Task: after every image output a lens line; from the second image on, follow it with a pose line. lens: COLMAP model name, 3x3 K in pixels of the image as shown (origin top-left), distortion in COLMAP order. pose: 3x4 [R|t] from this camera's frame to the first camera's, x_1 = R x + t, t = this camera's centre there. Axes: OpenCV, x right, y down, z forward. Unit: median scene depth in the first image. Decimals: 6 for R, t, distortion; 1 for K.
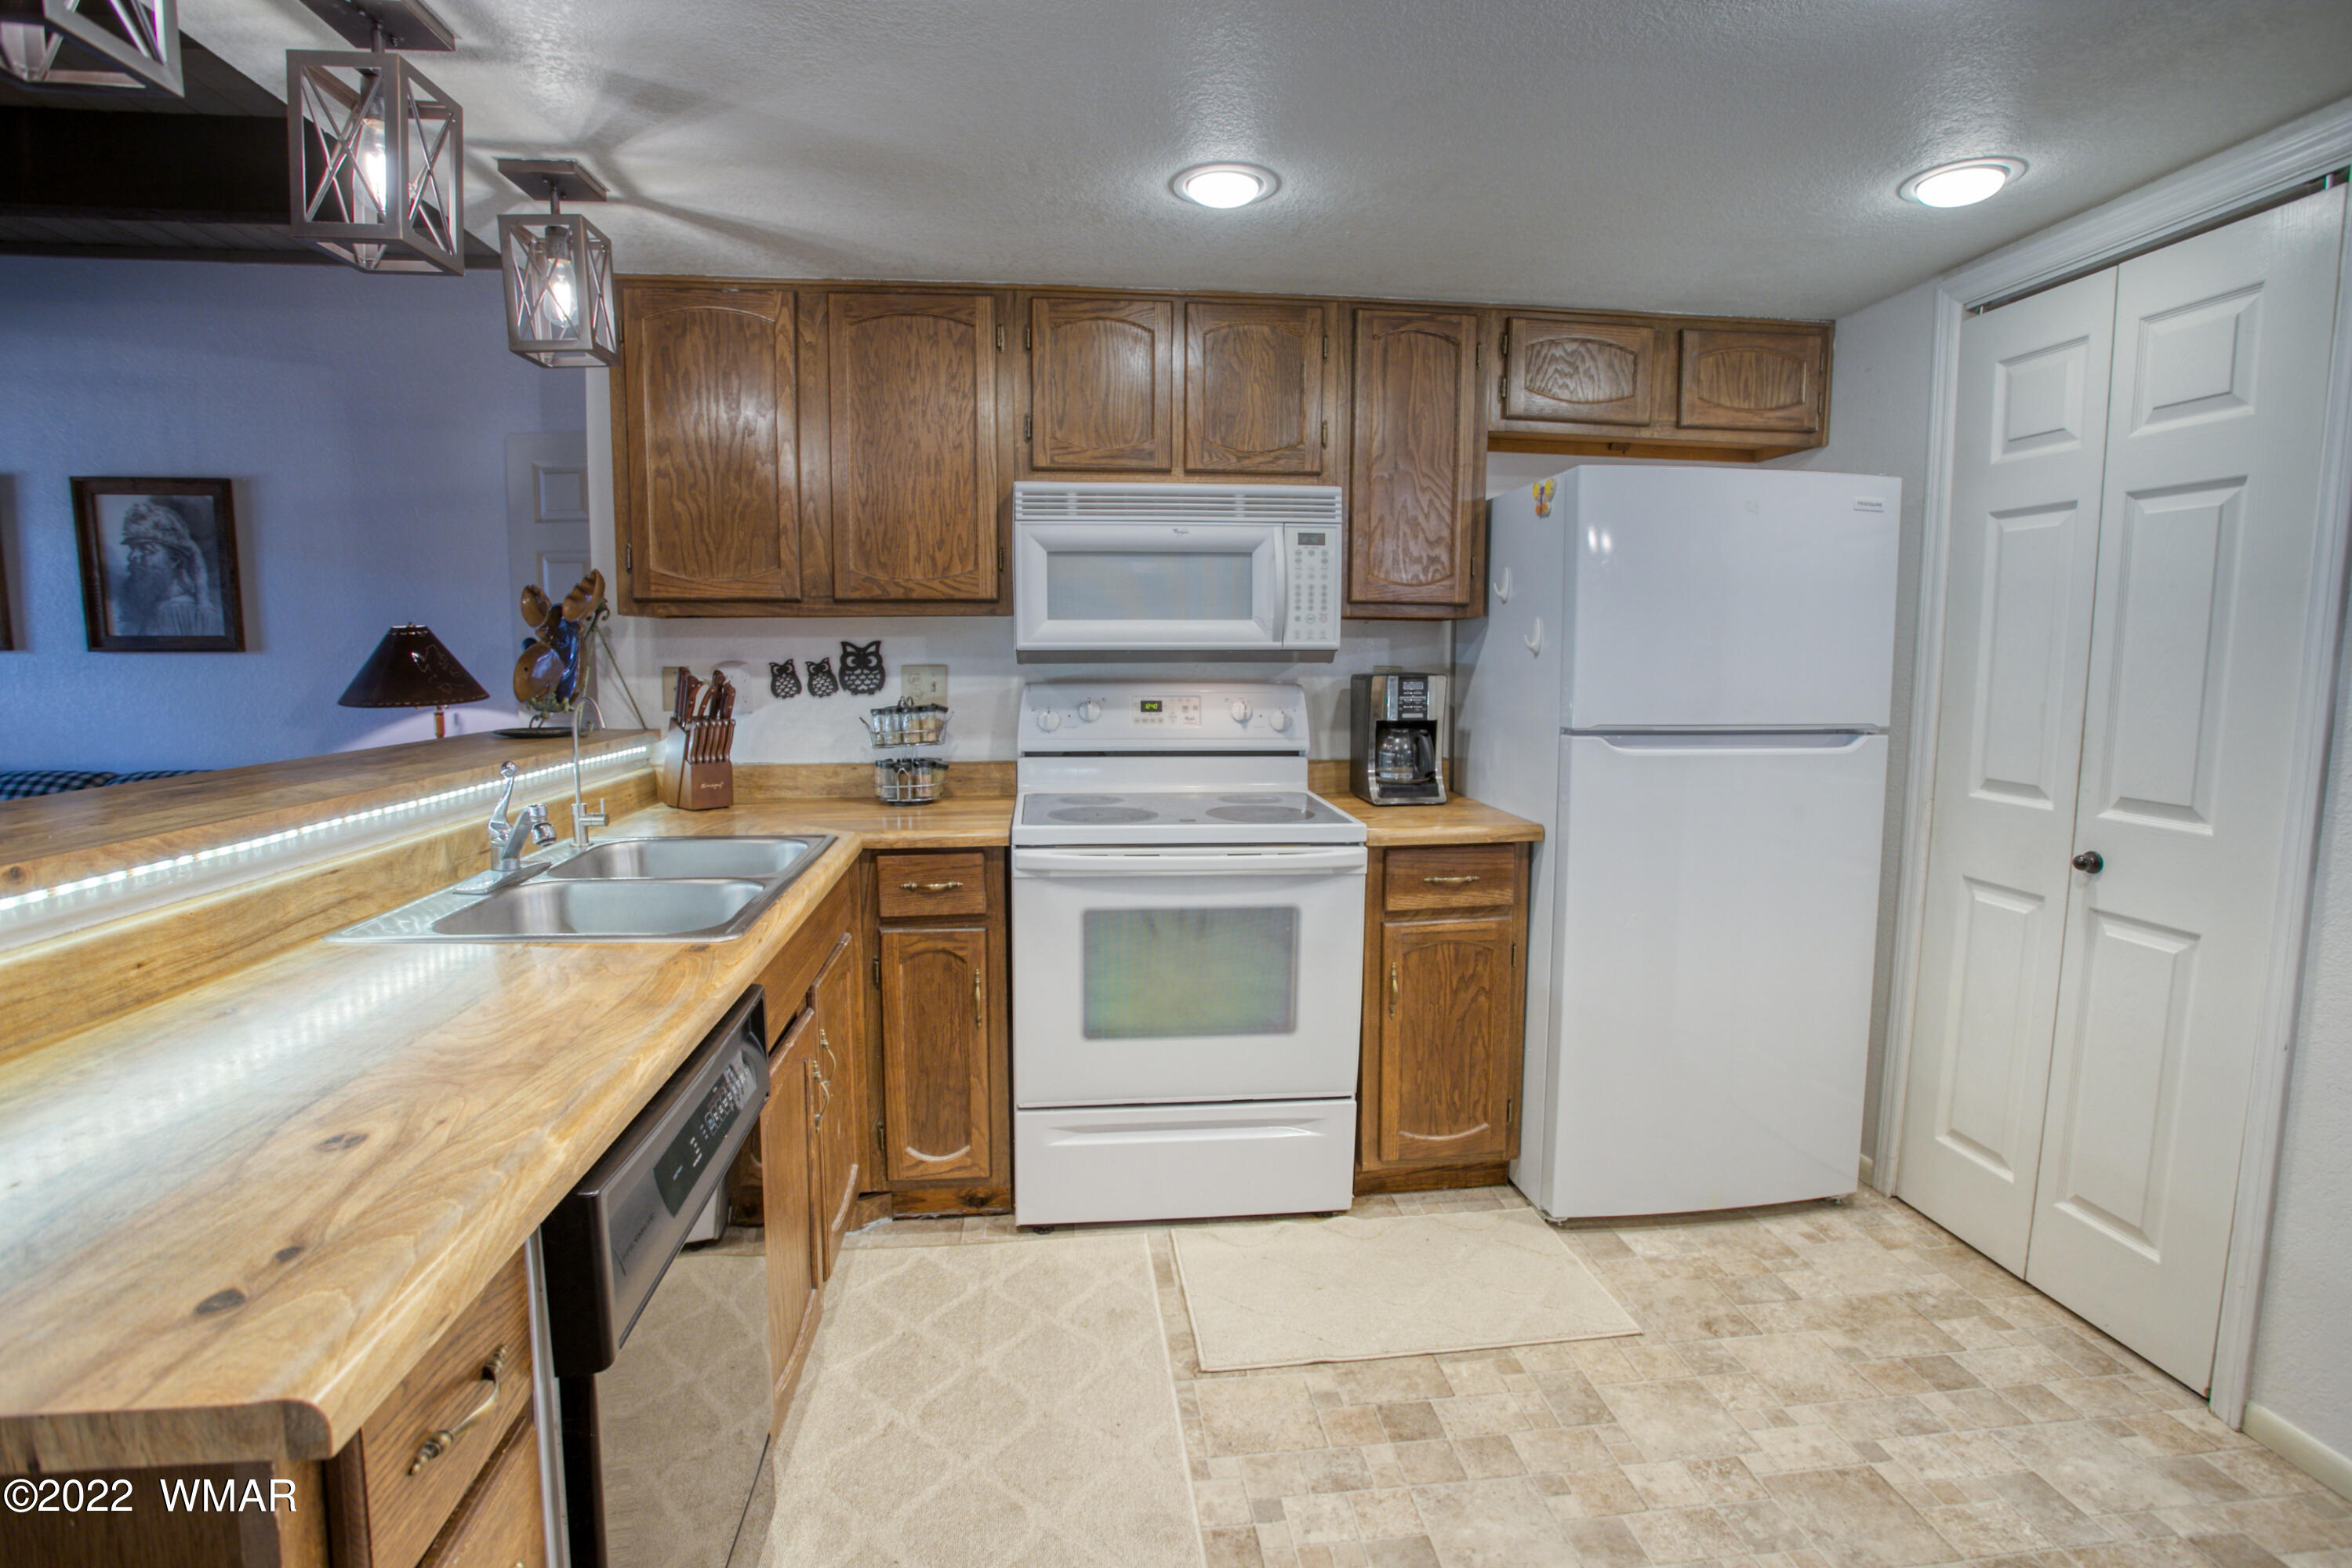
lens RADIAL K [[1142.3, 0, 1182.6], [0, 1142.3, 775.9], [0, 0, 1]] dist [-0.073517, 0.029603]
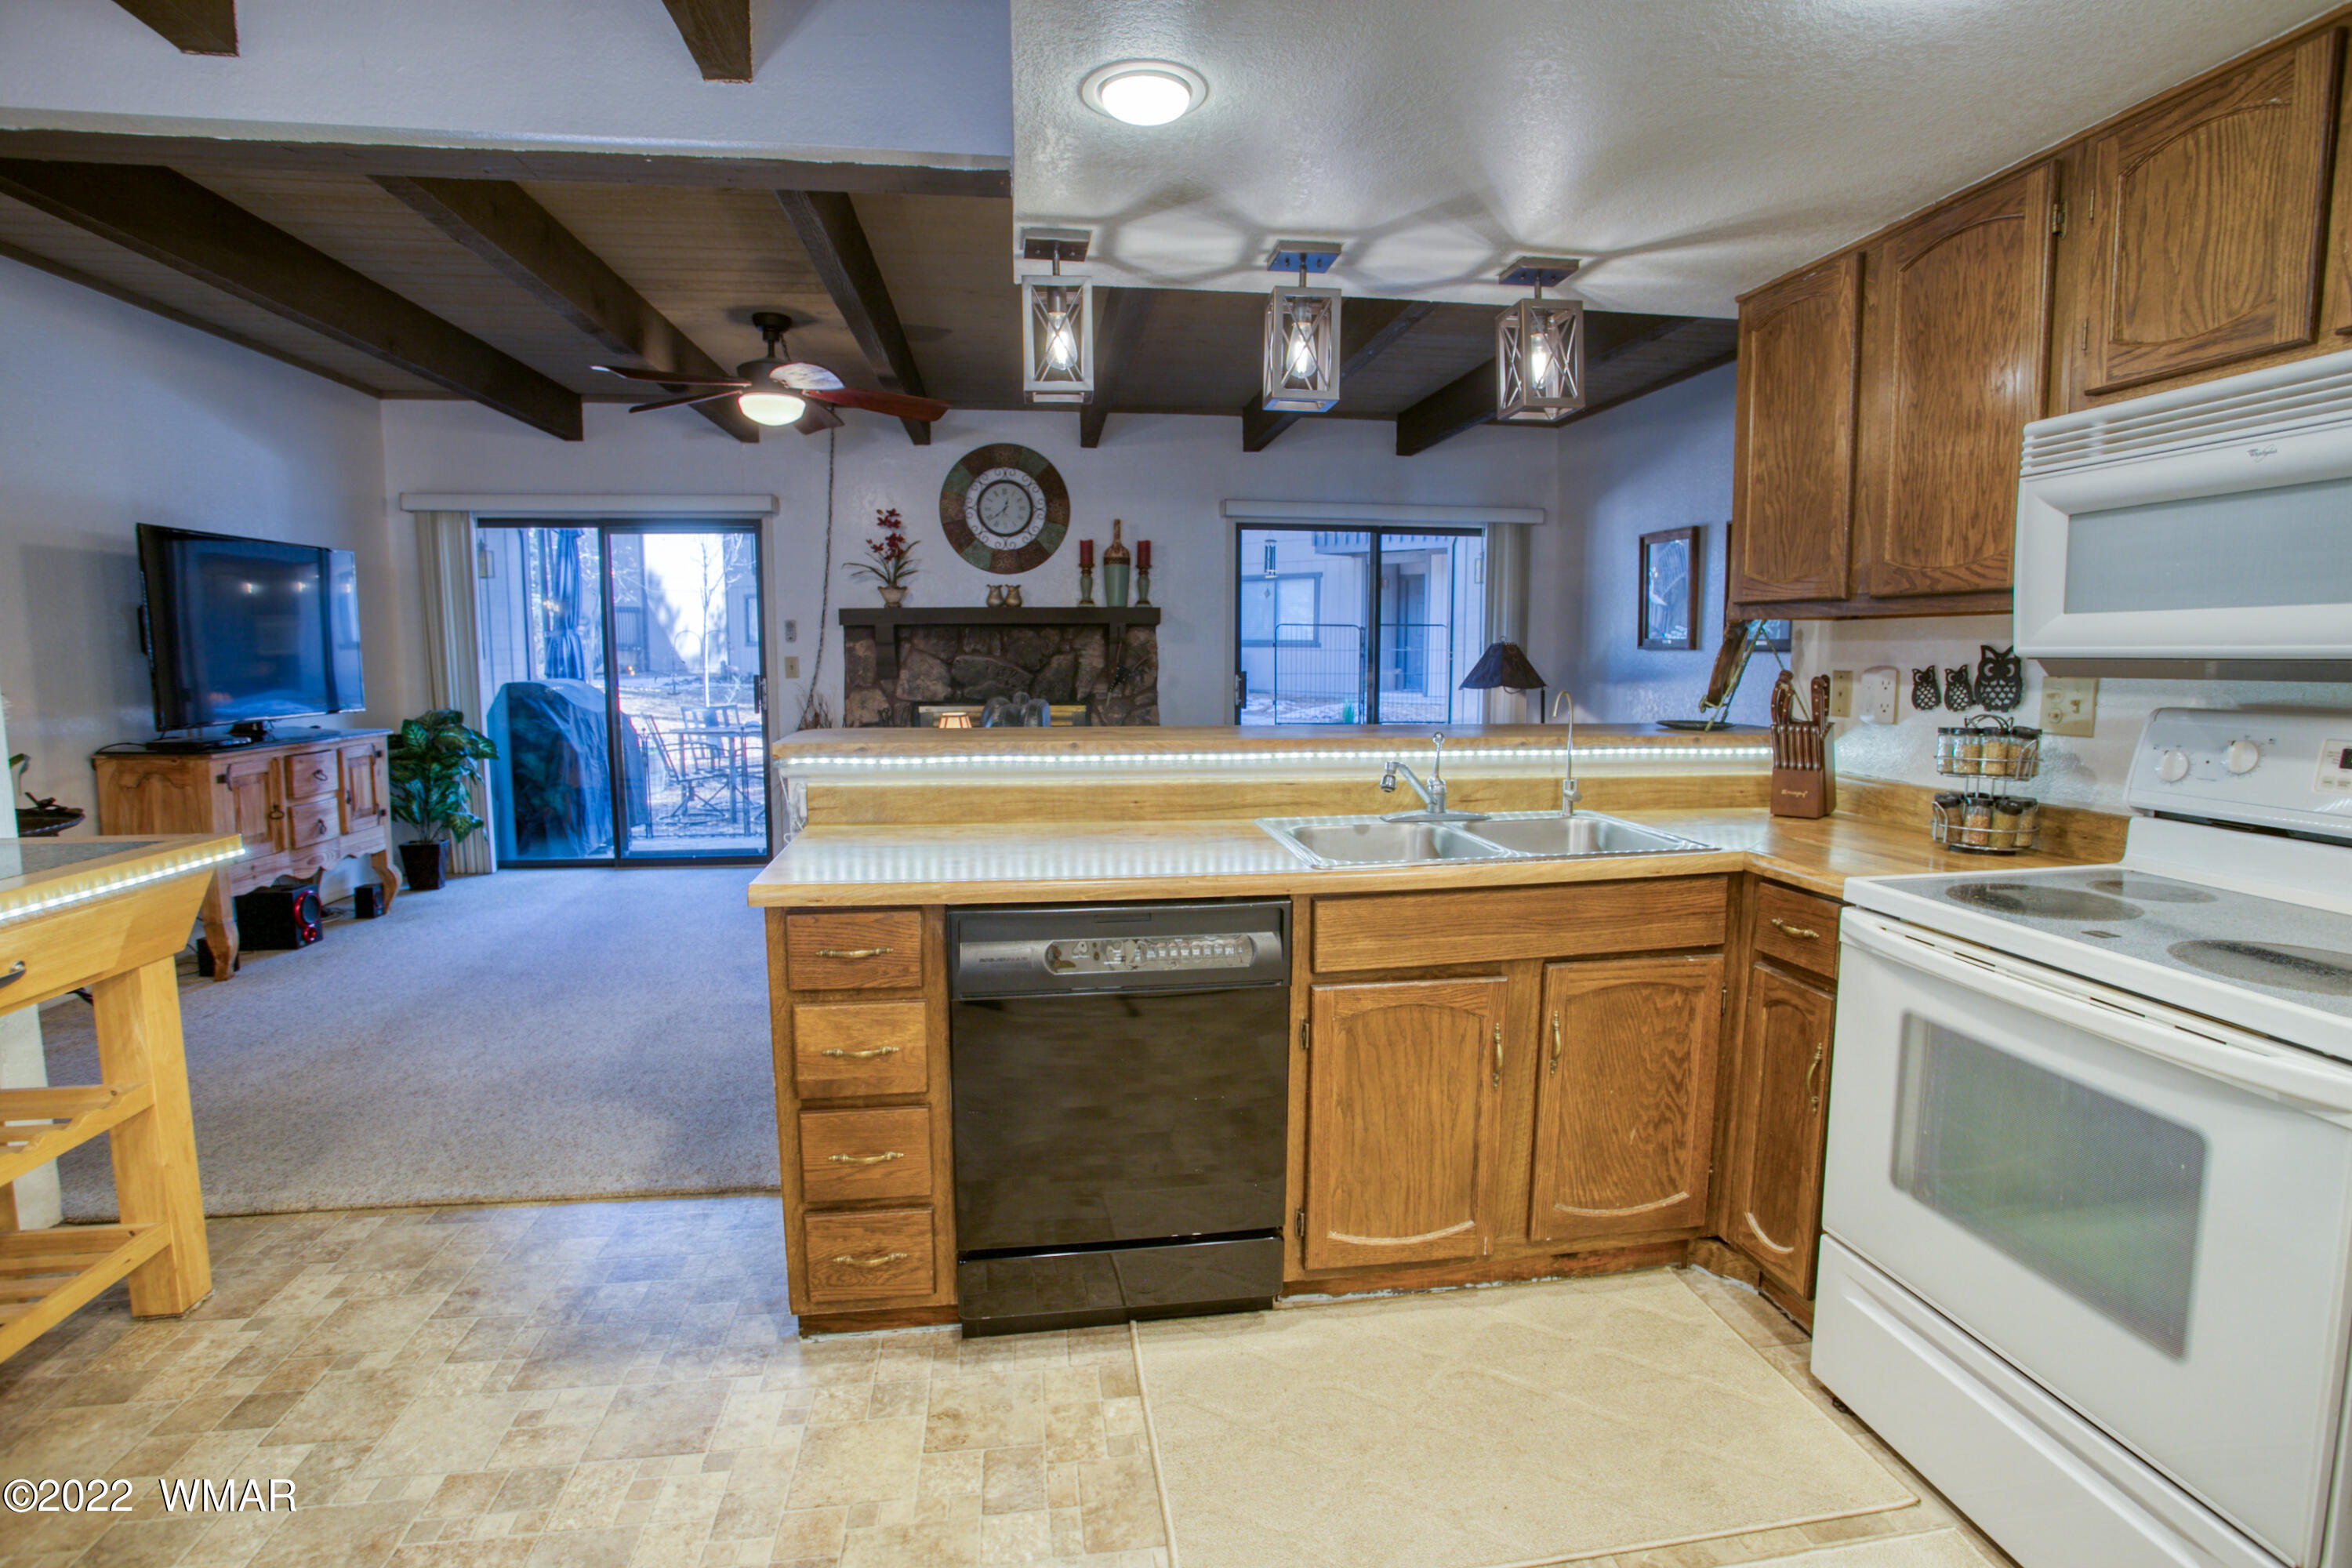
lens RADIAL K [[1142.3, 0, 1182.6], [0, 1142.3, 775.9], [0, 0, 1]] dist [-0.073517, 0.029603]
pose [[0.034205, 0.108825, -0.993472, 0.547252], [-0.111165, 0.988300, 0.104431, -0.050763], [0.993213, 0.106867, 0.045902, 0.455972]]
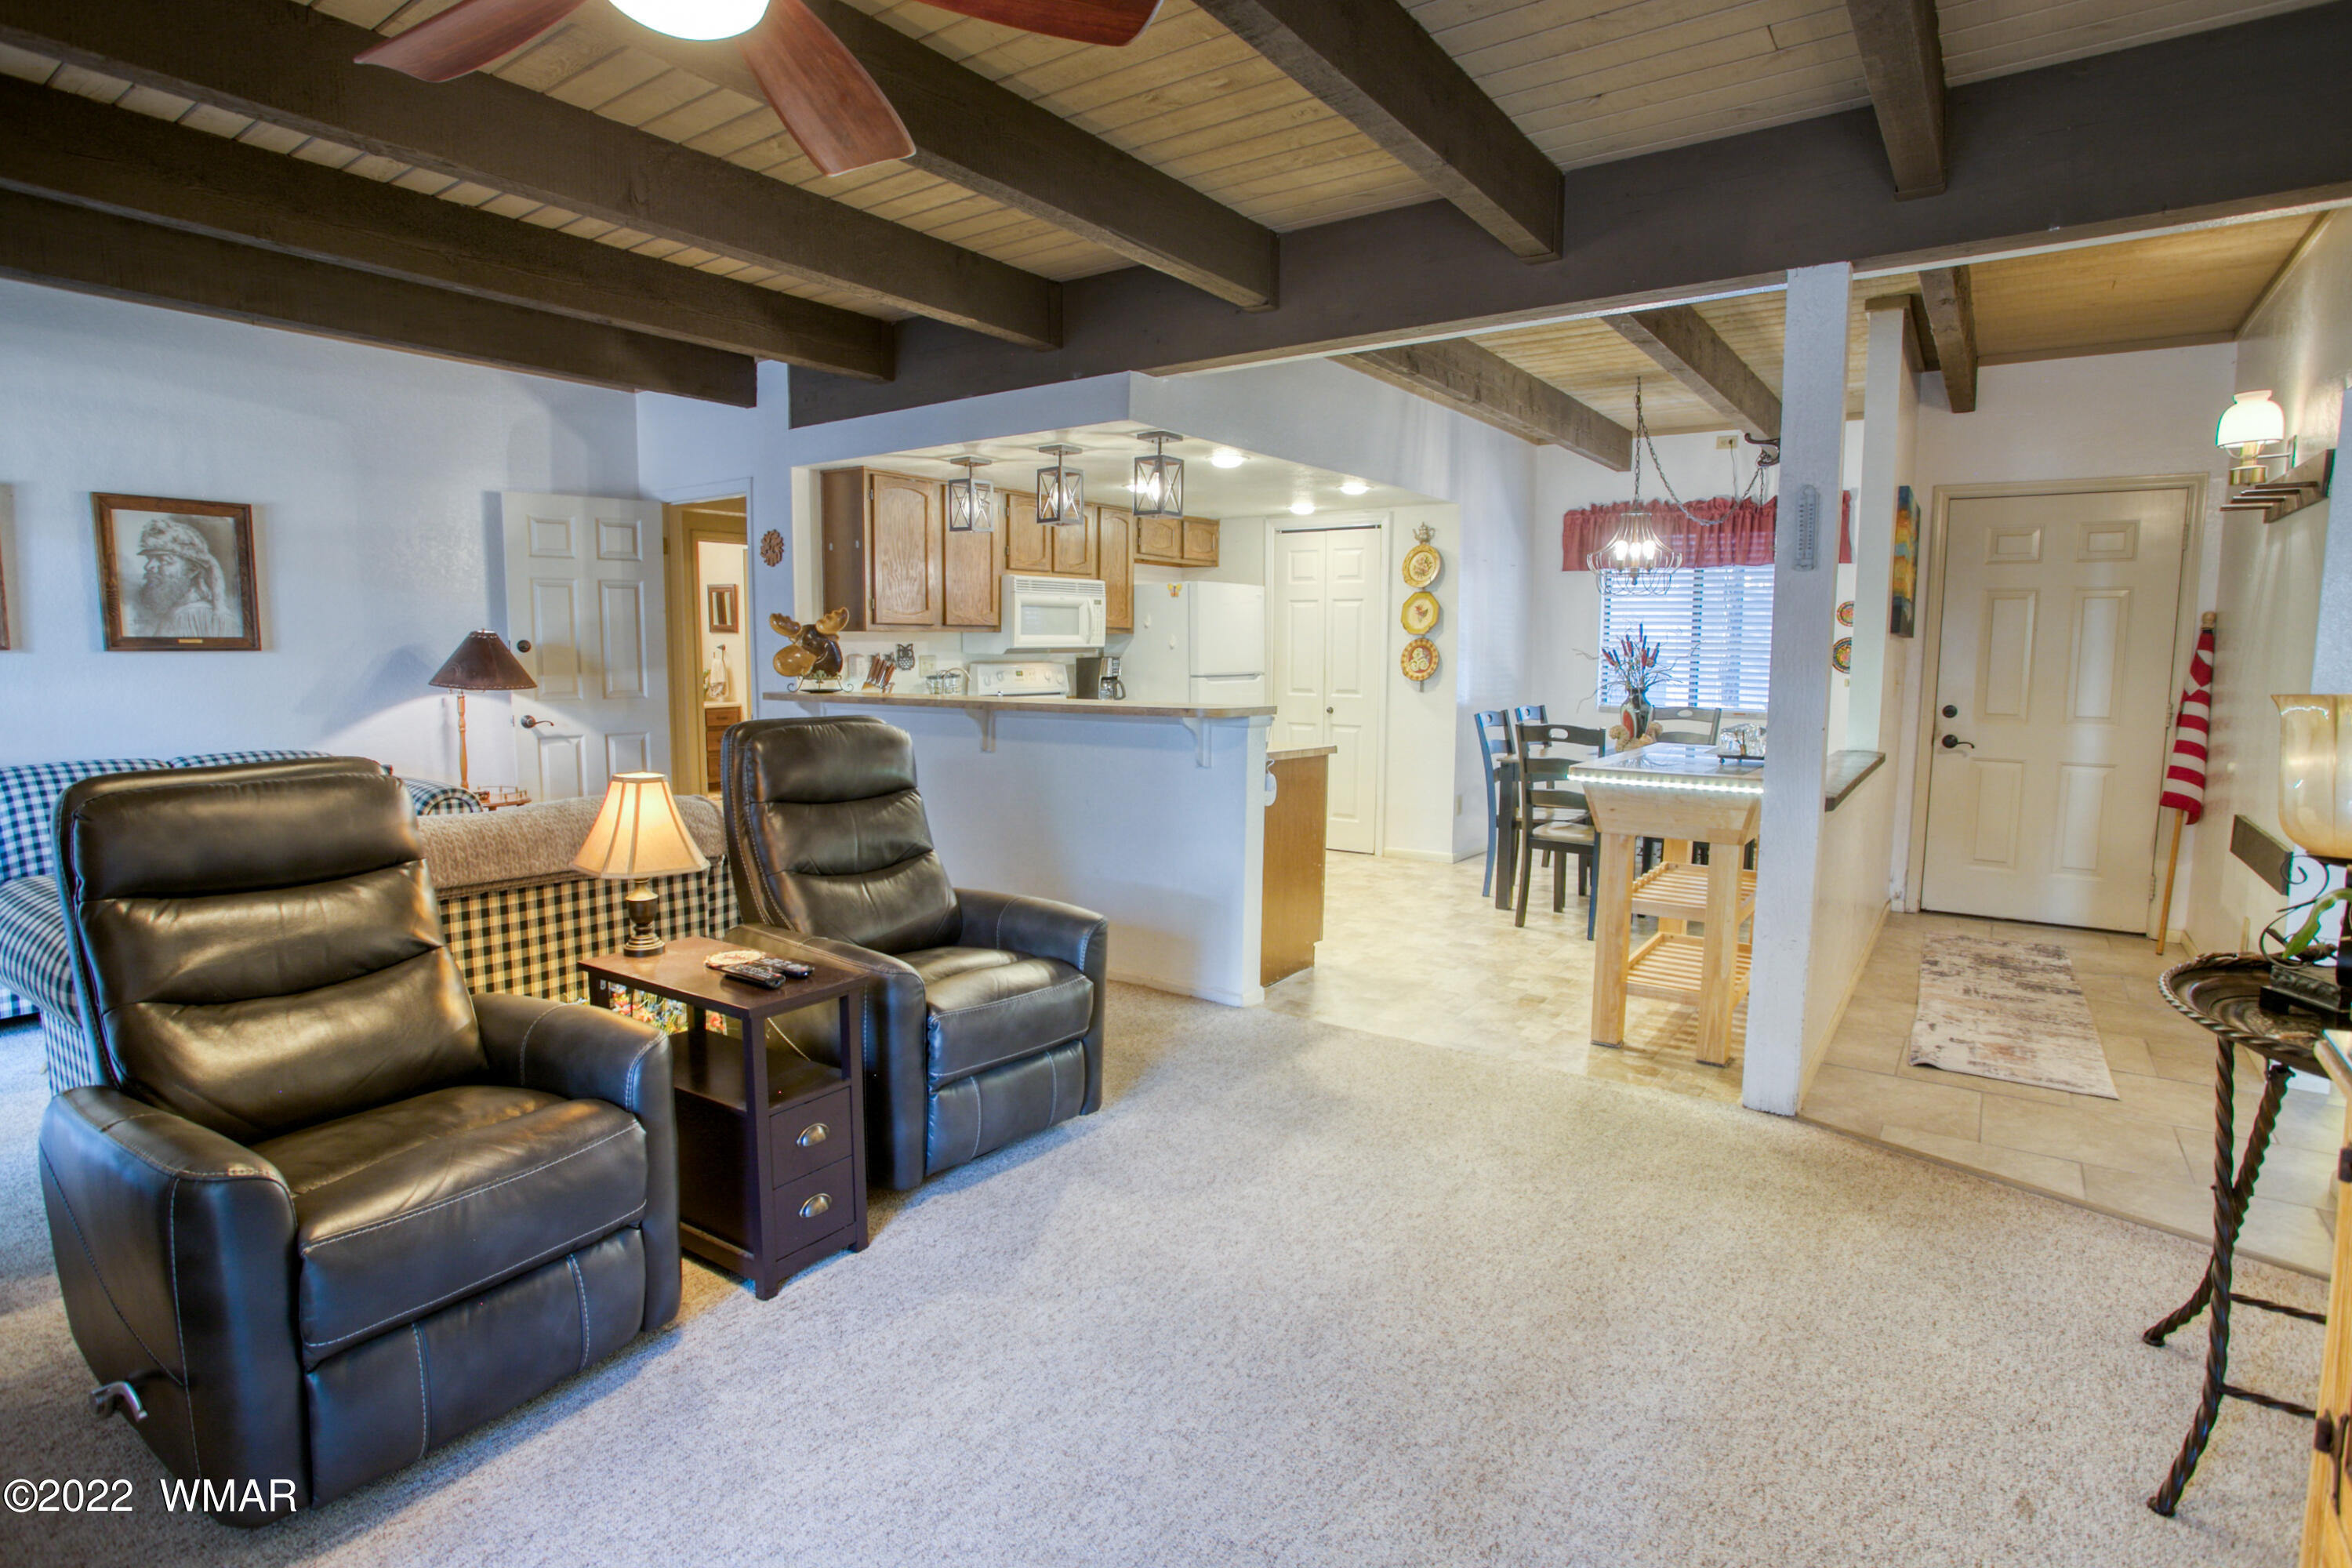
lens RADIAL K [[1194.5, 0, 1178.3], [0, 1194.5, 779.2], [0, 0, 1]] dist [-0.074688, 0.035816]
pose [[0.667697, -0.084785, 0.739589, -1.743182], [0.081272, 0.995857, 0.040791, 0.082947], [-0.739984, 0.032872, 0.671821, -0.861248]]
